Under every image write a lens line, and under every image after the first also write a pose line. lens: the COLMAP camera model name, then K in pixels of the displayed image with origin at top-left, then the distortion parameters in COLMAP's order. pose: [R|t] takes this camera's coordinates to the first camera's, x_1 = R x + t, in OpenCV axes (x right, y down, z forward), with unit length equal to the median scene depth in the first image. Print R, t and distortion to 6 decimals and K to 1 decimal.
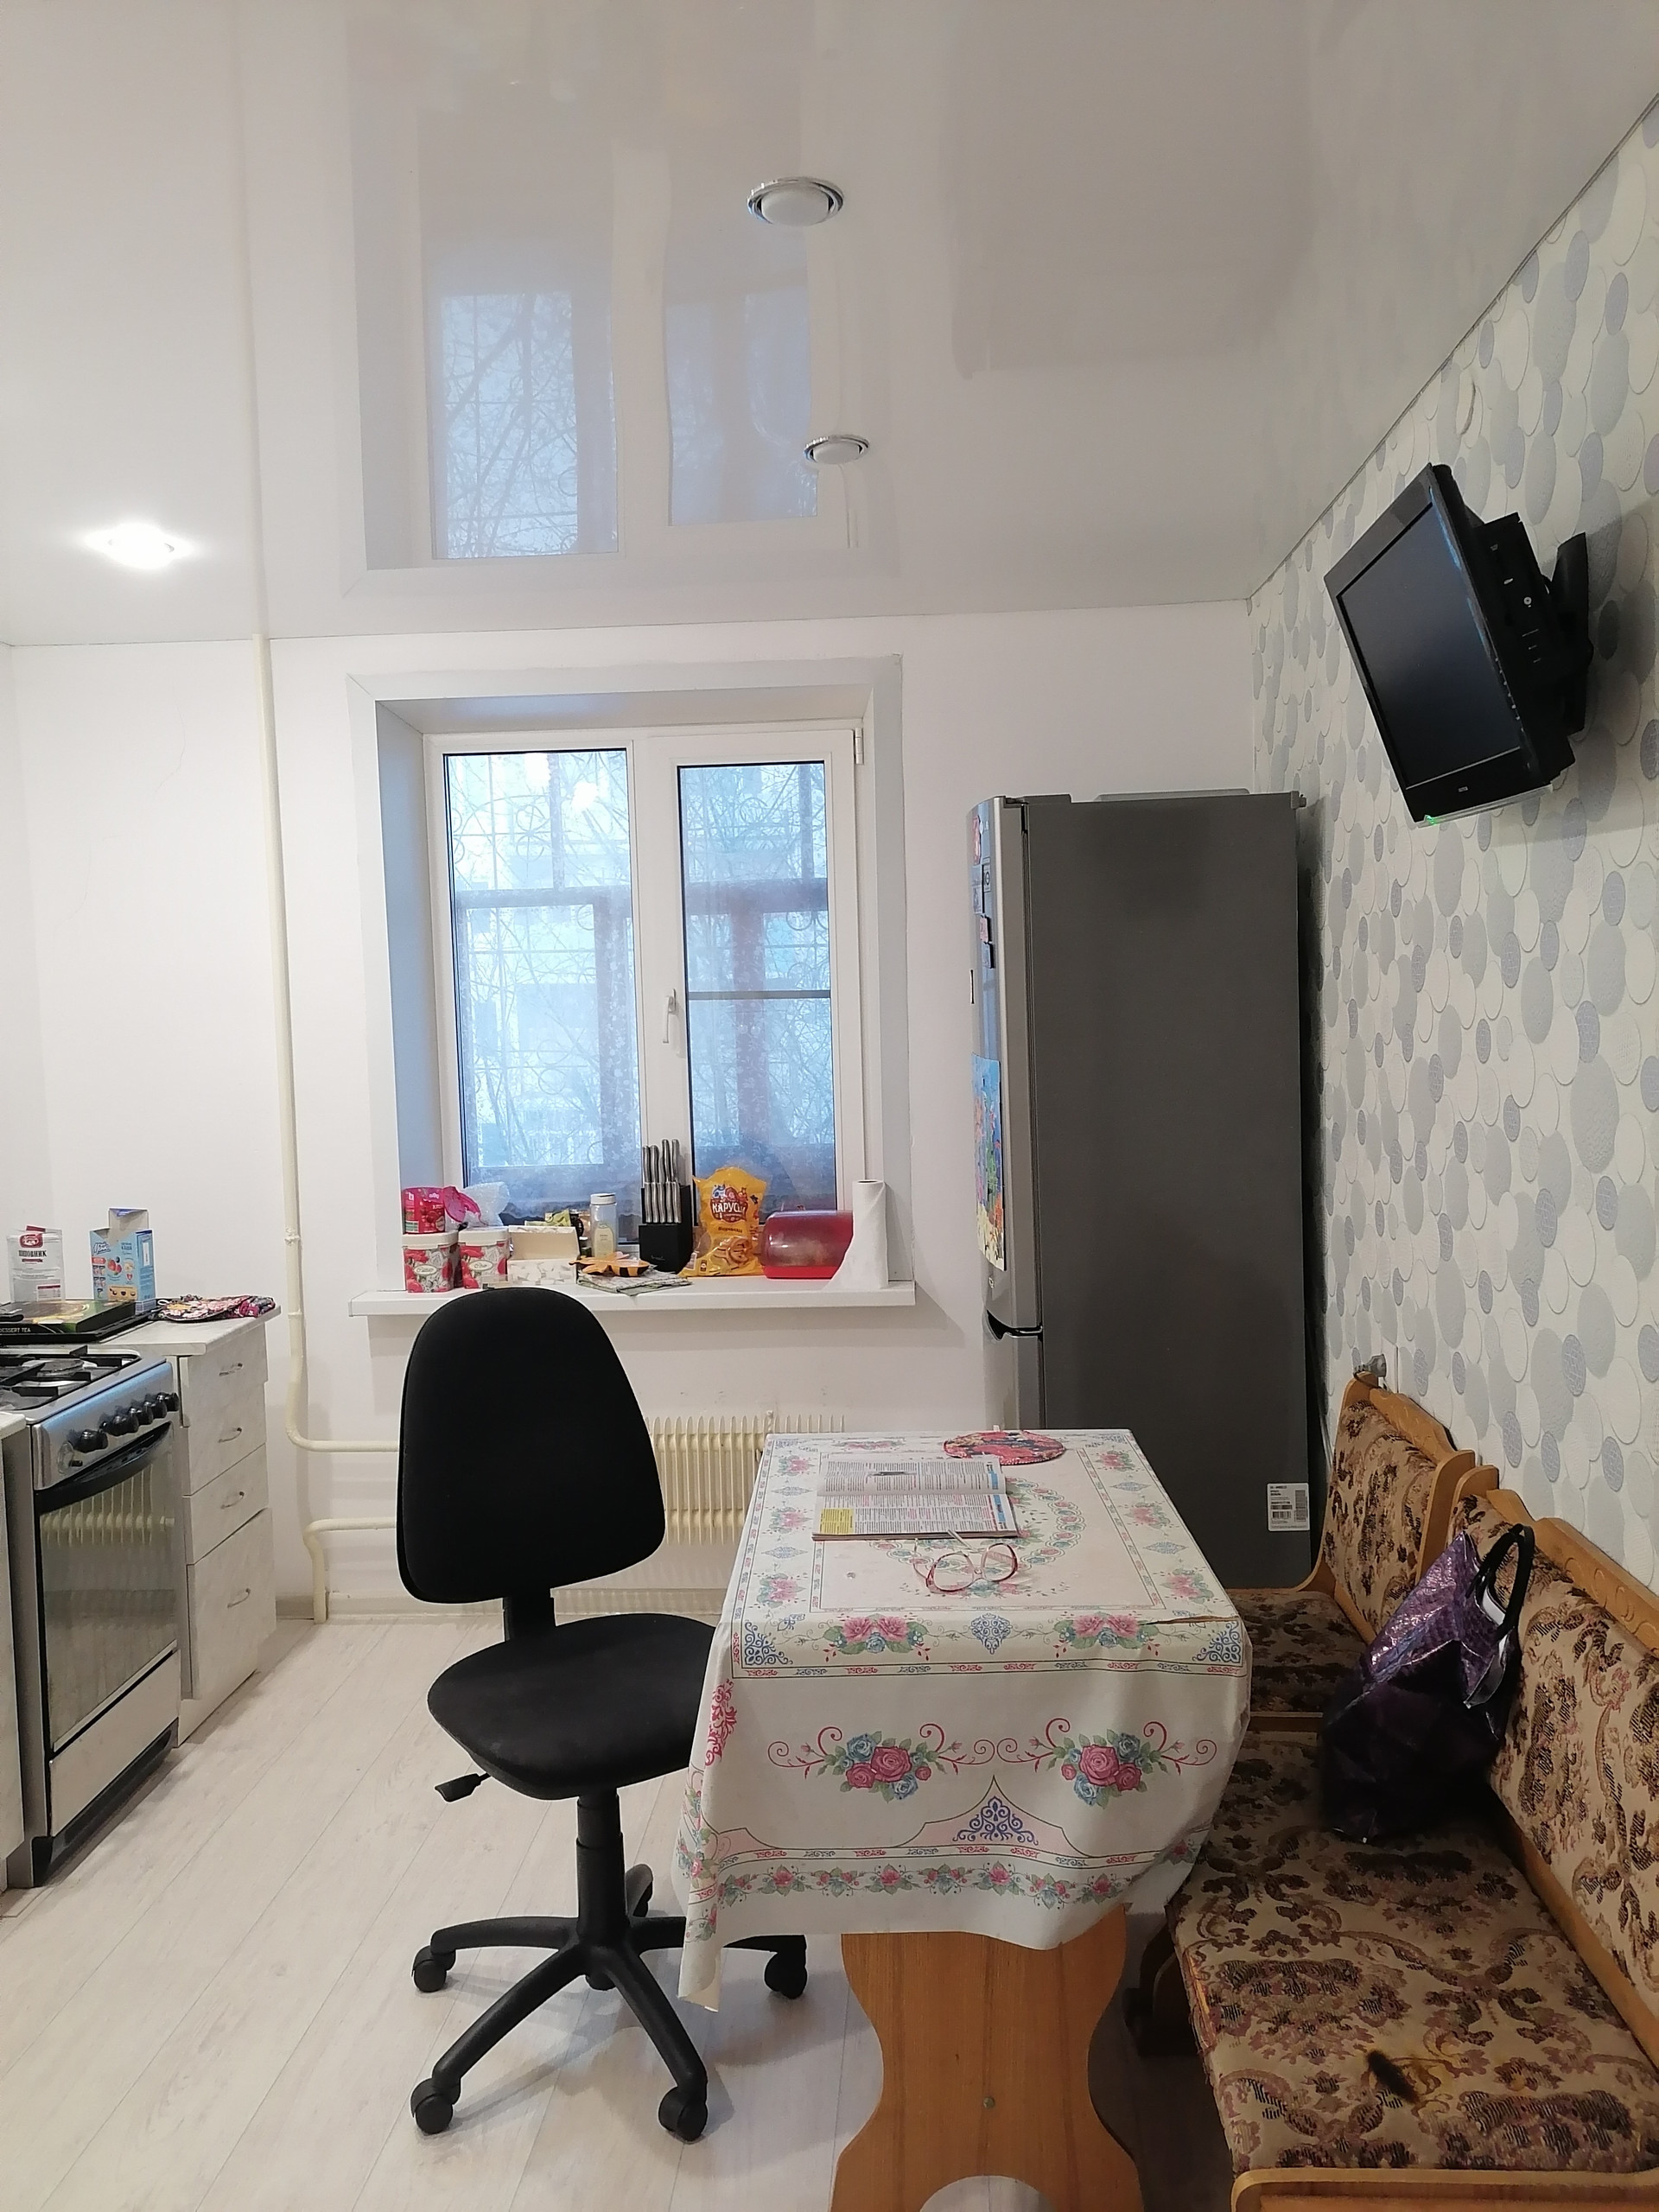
lens RADIAL K [[1687.9, 0, 829.5], [0, 1687.9, 1106.0], [0, 0, 1]] dist [0.137733, -0.156178]
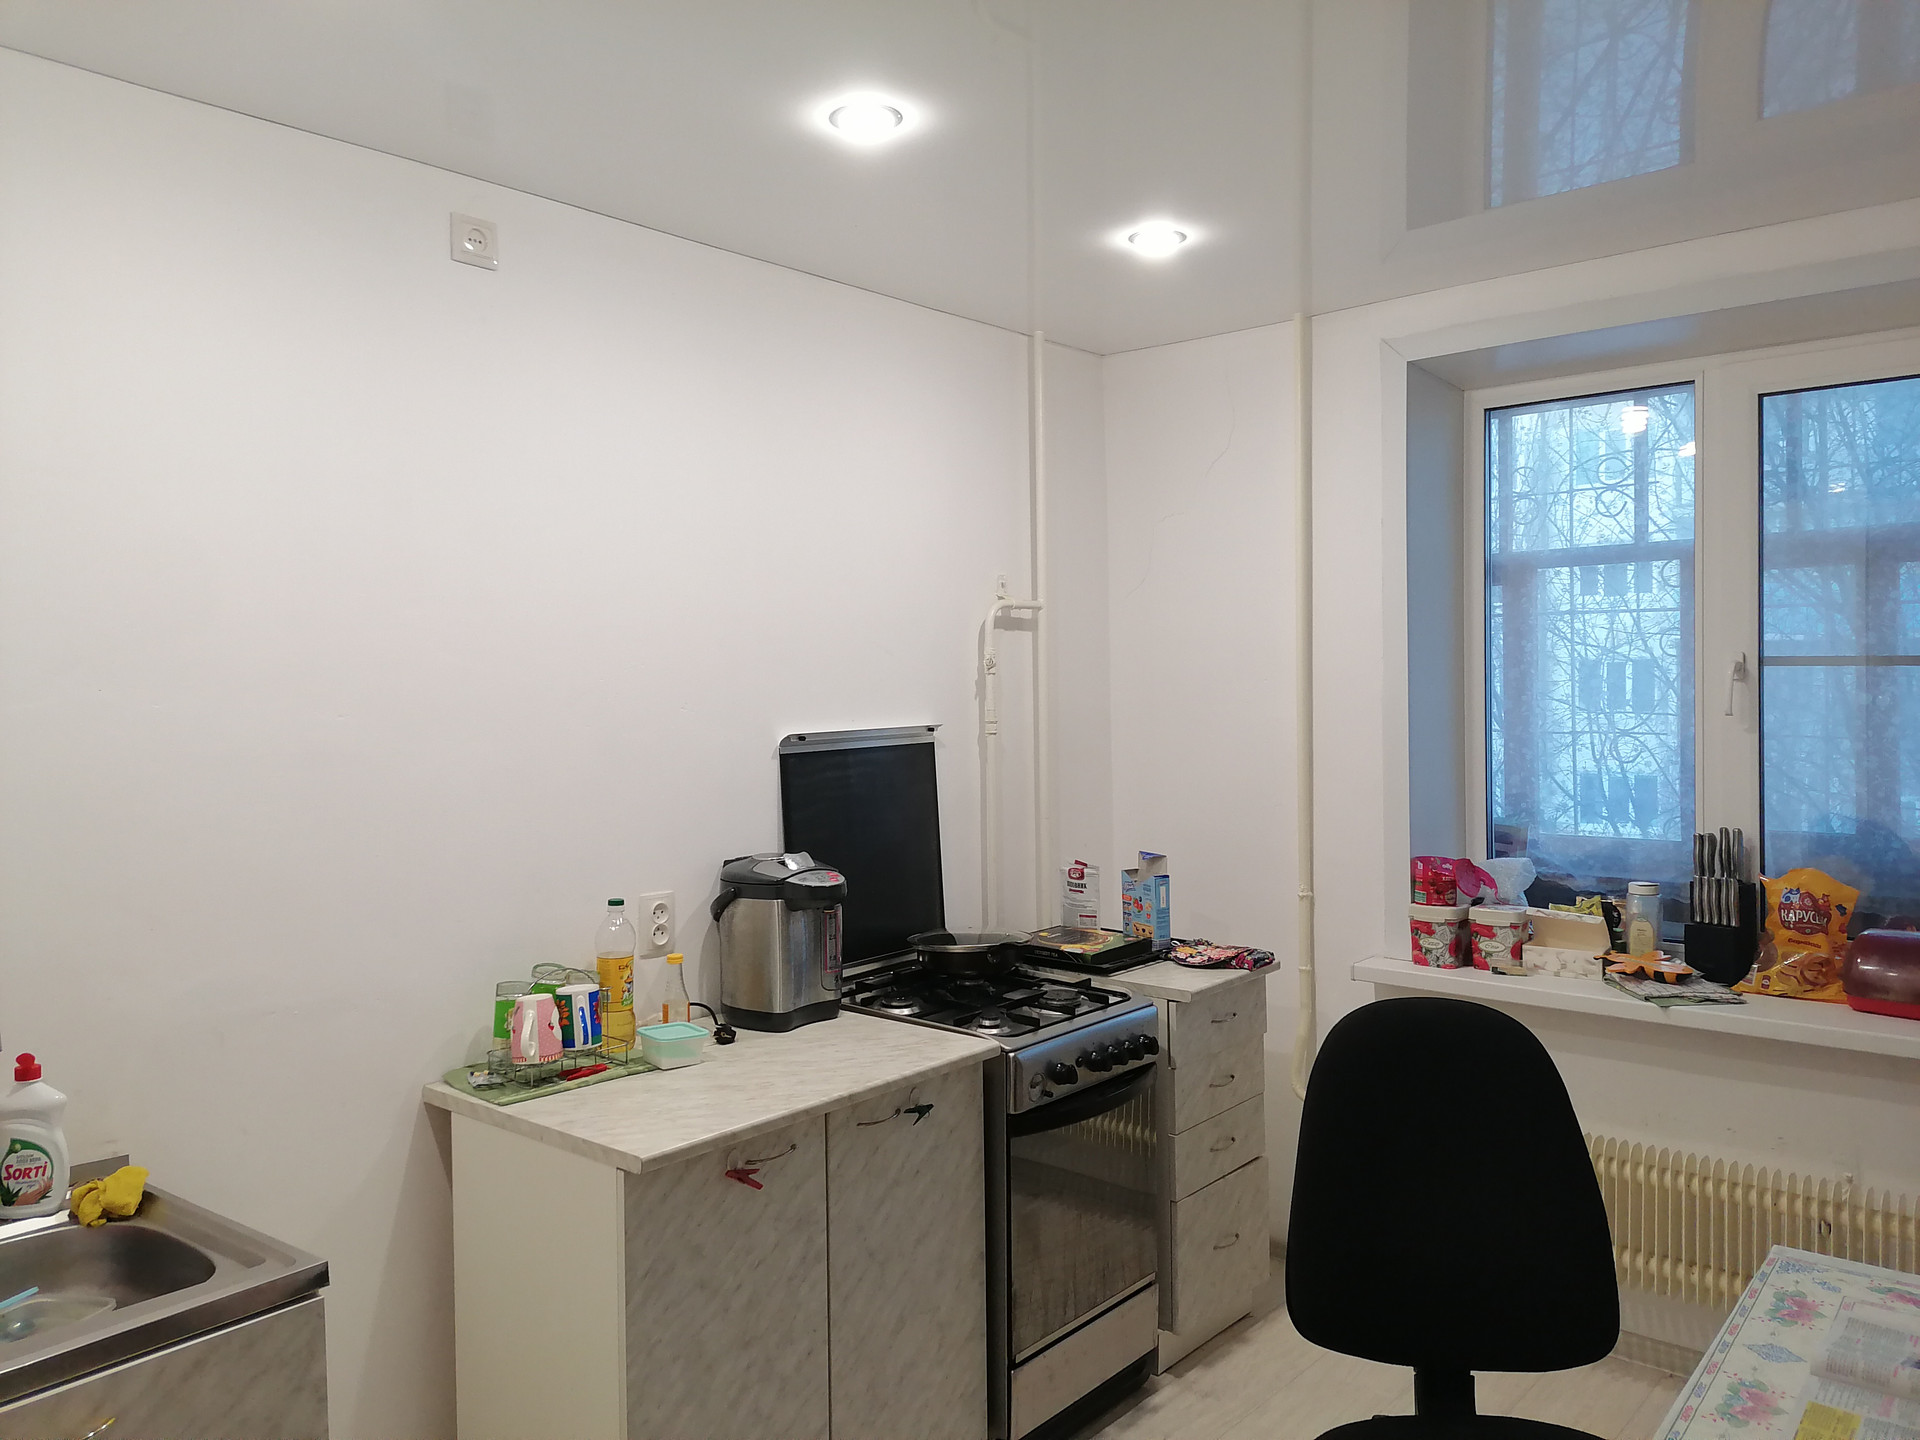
lens RADIAL K [[1443.3, 0, 960.0], [0, 1443.3, 720.0], [0, 0, 1]] dist [0.124739, -0.162849]
pose [[0.799828, 0.034217, -0.599253, 0.041450], [-0.045680, 0.998948, -0.003931, -0.014754], [0.598488, 0.030518, 0.800550, 0.172906]]
